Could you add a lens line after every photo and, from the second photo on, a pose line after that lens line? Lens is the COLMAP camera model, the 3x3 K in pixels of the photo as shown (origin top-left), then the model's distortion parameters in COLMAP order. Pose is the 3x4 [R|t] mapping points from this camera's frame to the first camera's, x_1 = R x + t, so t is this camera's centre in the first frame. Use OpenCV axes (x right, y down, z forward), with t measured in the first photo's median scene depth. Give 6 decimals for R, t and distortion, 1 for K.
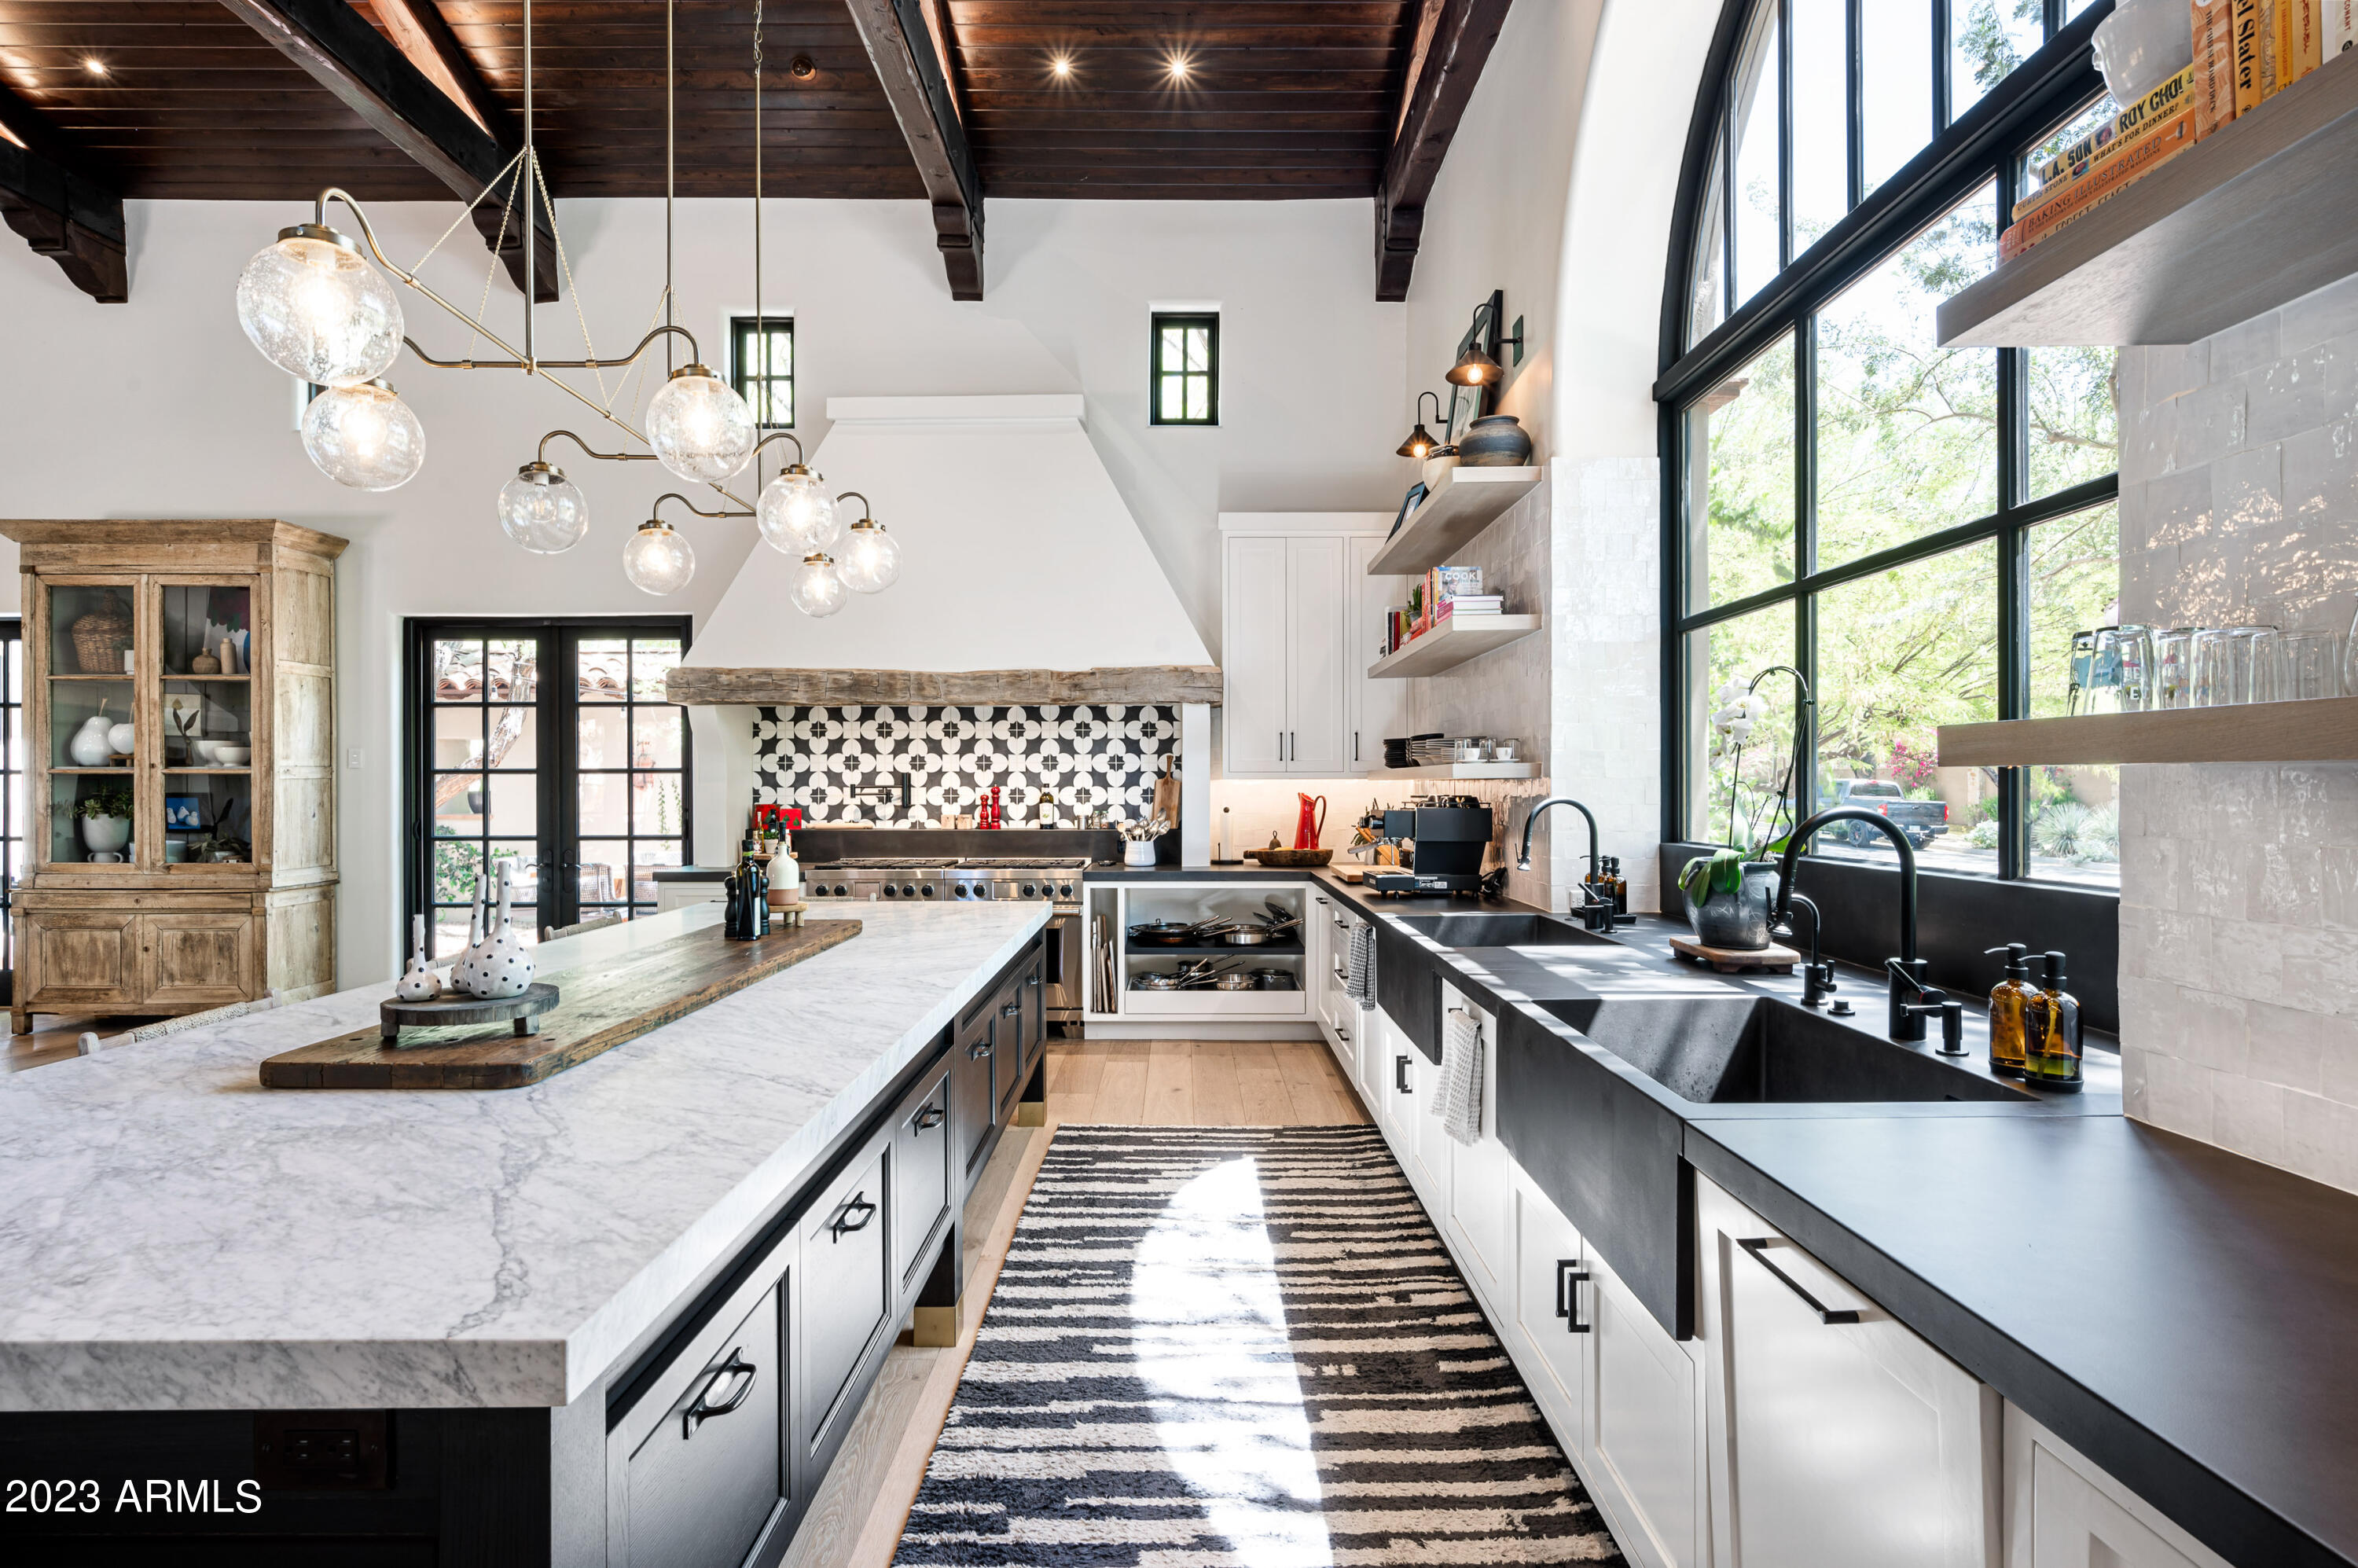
lens RADIAL K [[1249.2, 0, 1189.1], [0, 1249.2, 796.1], [0, 0, 1]] dist [-0.002806, -0.000152]
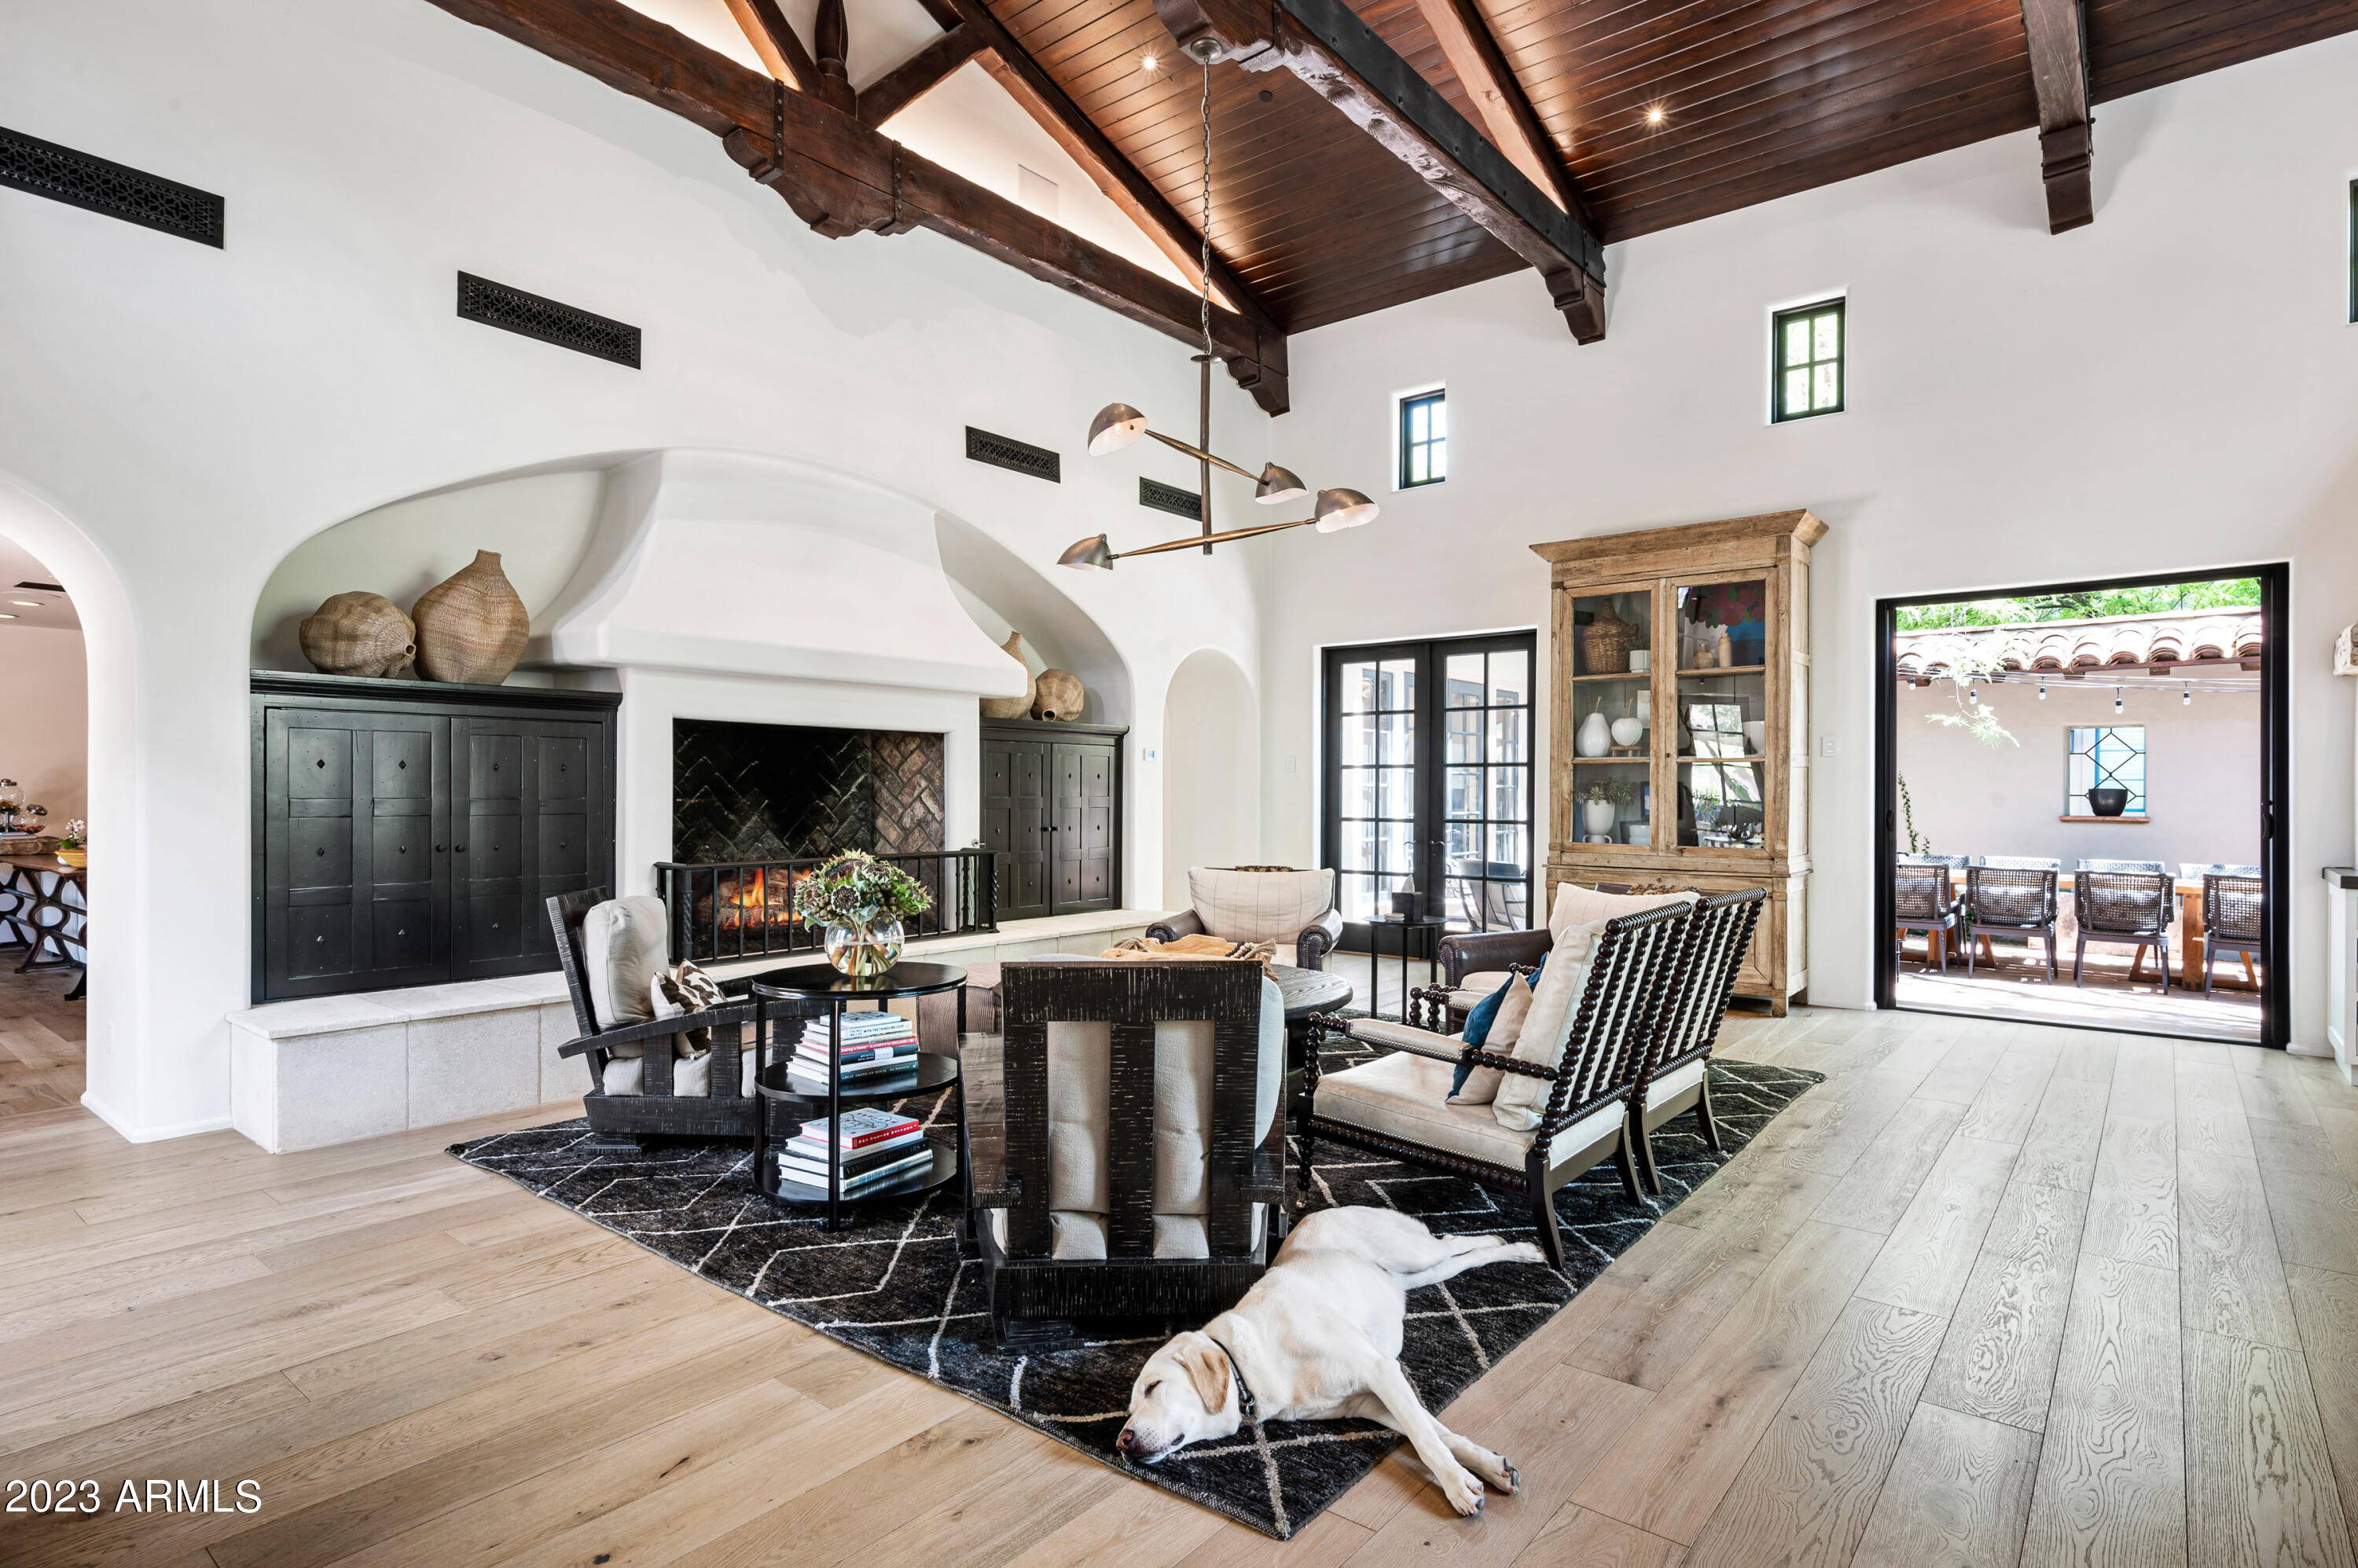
lens RADIAL K [[1207.1, 0, 1188.7], [0, 1207.1, 782.2], [0, 0, 1]] dist [-0.003094, 0.002092]
pose [[0.772607, 0.000266, -0.634884, -0.455887], [-0.013755, 0.999772, -0.016320, 0.020289], [0.634735, 0.021341, 0.772435, -0.062463]]
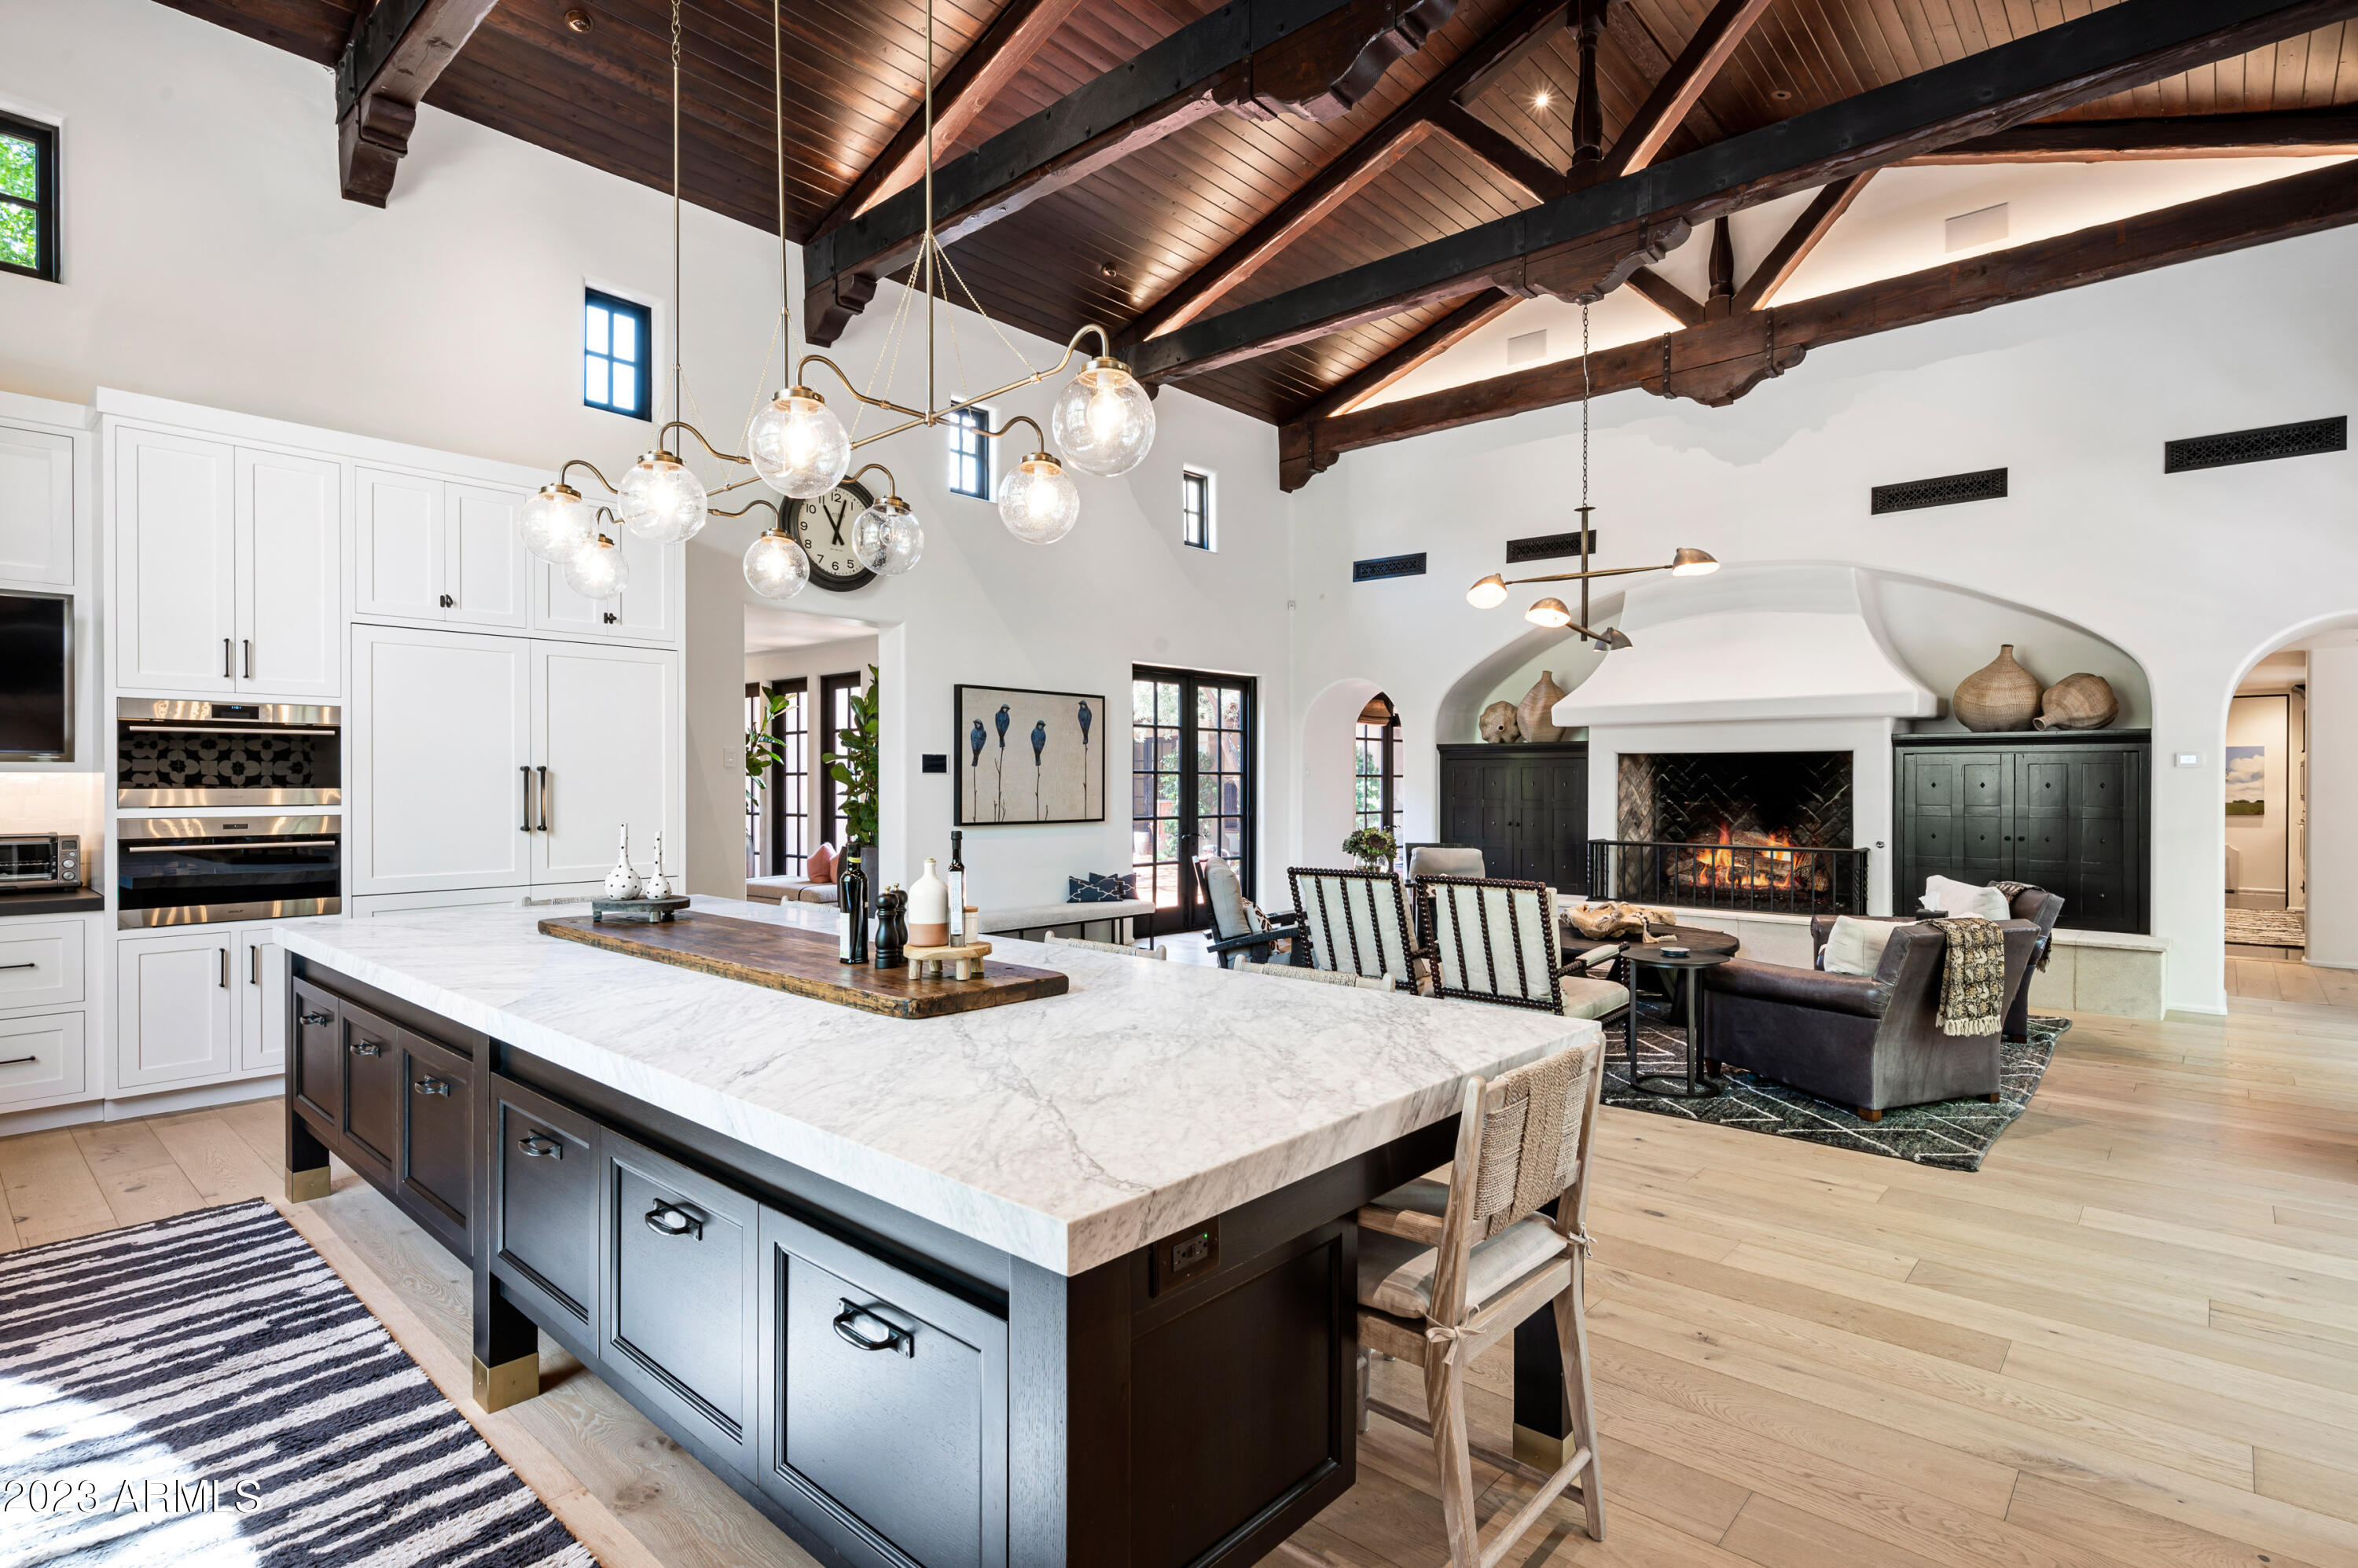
lens RADIAL K [[1165.3, 0, 1189.4], [0, 1165.3, 783.1], [0, 0, 1]] dist [-0.002373, -0.000650]
pose [[-0.669059, 0.000555, -0.743209, 0.037778], [-0.011539, 0.999871, 0.011135, -0.006301], [0.743120, 0.016026, -0.668966, 0.830492]]
